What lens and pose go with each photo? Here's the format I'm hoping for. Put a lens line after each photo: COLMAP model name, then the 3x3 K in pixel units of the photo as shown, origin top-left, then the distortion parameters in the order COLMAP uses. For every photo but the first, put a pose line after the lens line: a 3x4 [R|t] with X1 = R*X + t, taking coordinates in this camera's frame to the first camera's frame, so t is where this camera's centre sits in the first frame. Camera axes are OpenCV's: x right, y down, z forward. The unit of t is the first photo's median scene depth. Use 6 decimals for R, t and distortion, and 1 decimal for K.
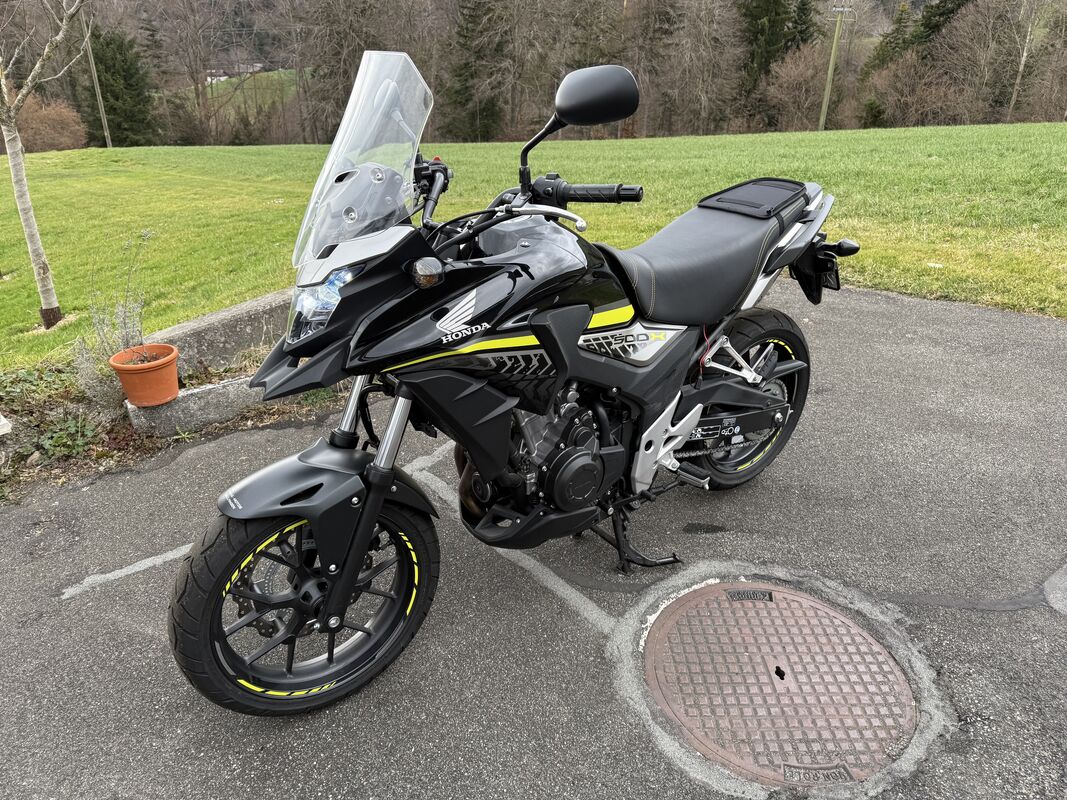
lens RADIAL K [[748.3, 0, 536.8], [0, 748.3, 404.5], [0, 0, 1]] dist [0.025232, -0.027491]
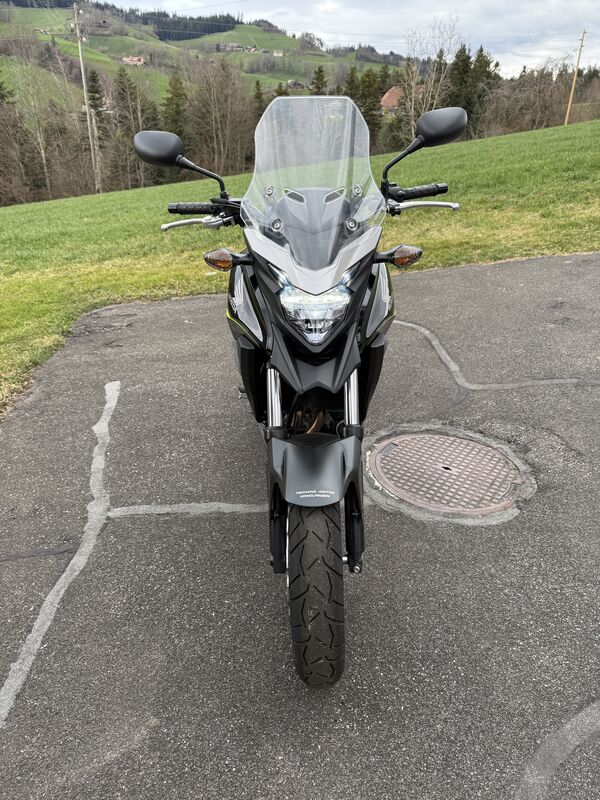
lens RADIAL K [[555.1, 0, 297.7], [0, 555.1, 398.2], [0, 0, 1]] dist [0.080530, -0.110535]
pose [[0.587972, -0.343747, 0.732207, -0.734749], [0.363736, 0.920885, 0.140240, -0.099024], [-0.722485, 0.183872, 0.666488, 0.328875]]
